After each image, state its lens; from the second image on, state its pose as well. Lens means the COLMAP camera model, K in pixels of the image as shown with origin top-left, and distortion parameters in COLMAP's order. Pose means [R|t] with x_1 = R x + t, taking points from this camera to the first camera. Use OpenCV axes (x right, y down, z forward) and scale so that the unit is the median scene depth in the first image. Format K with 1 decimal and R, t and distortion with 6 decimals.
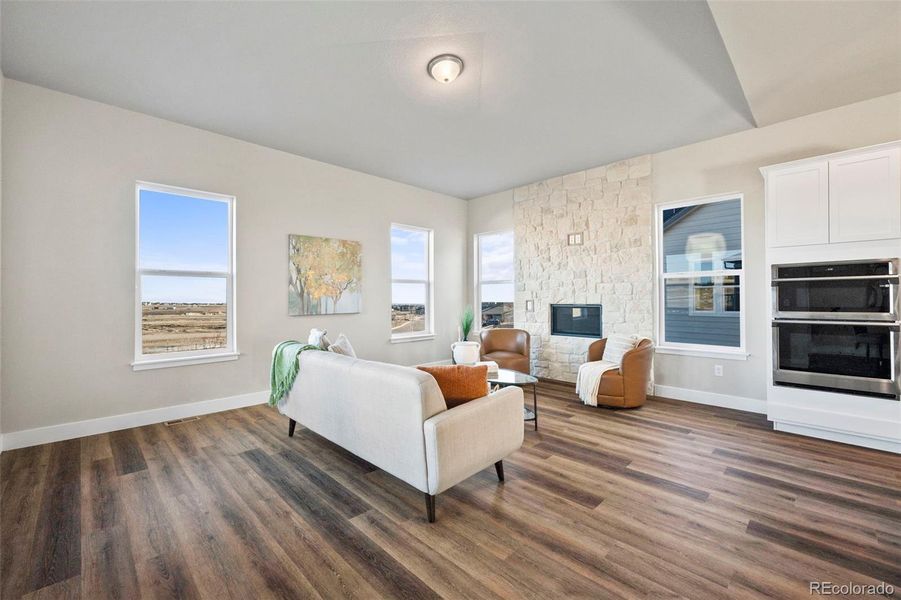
lens RADIAL K [[373.3, 0, 451.3], [0, 373.3, 295.0], [0, 0, 1]] dist [-0.003109, 0.000473]
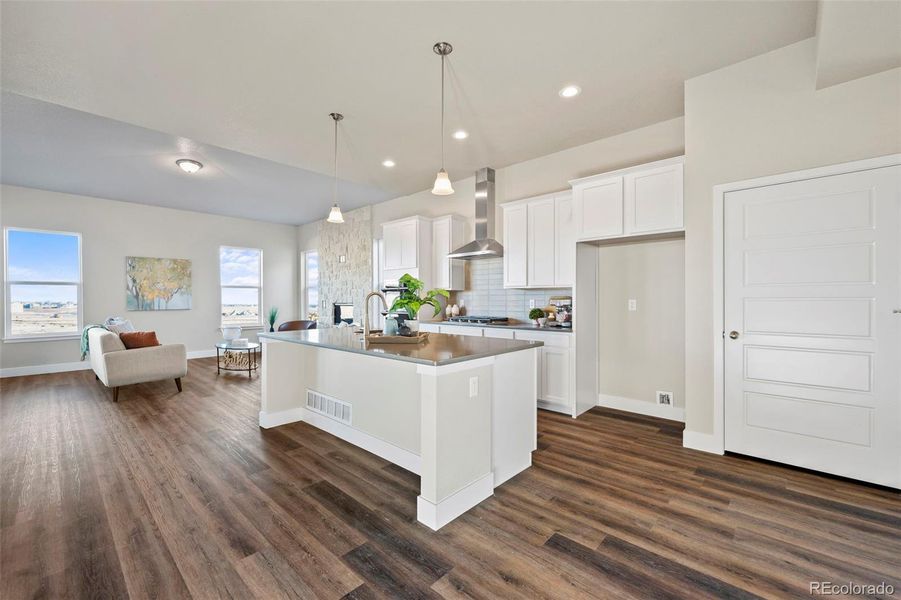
lens RADIAL K [[373.3, 0, 450.8], [0, 373.3, 298.1], [0, 0, 1]] dist [-0.003109, 0.000473]
pose [[0.999017, 0.001141, 0.044305, 0.747396], [-0.001425, 0.999979, 0.006382, -0.005745], [-0.044297, -0.006439, 0.998998, -0.519699]]
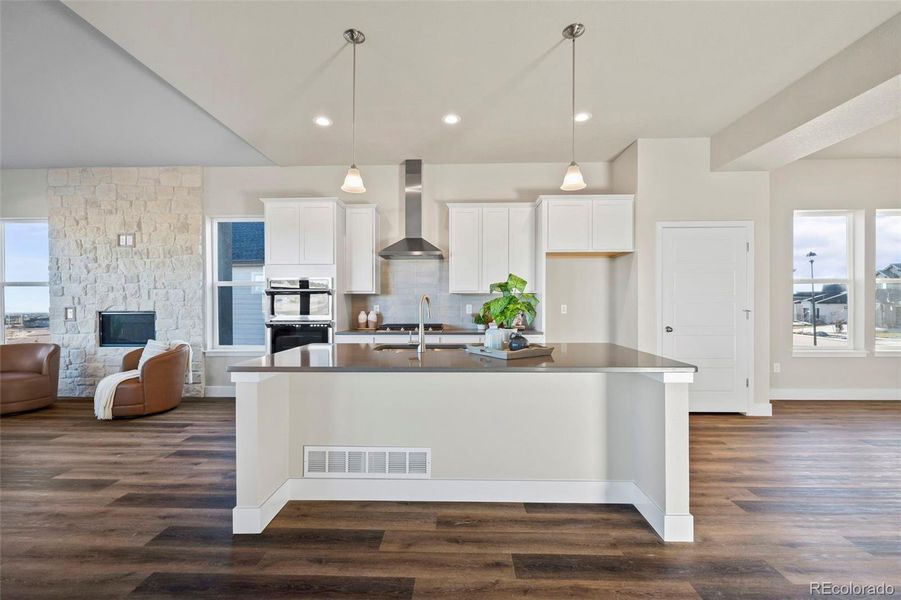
lens RADIAL K [[373.3, 0, 451.0], [0, 373.3, 306.0], [0, 0, 1]] dist [-0.003109, 0.000473]
pose [[0.724000, -0.003607, 0.689790, 0.300224], [-0.005732, 0.999920, 0.011245, -0.003285], [-0.689776, -0.012095, 0.723922, -0.227288]]
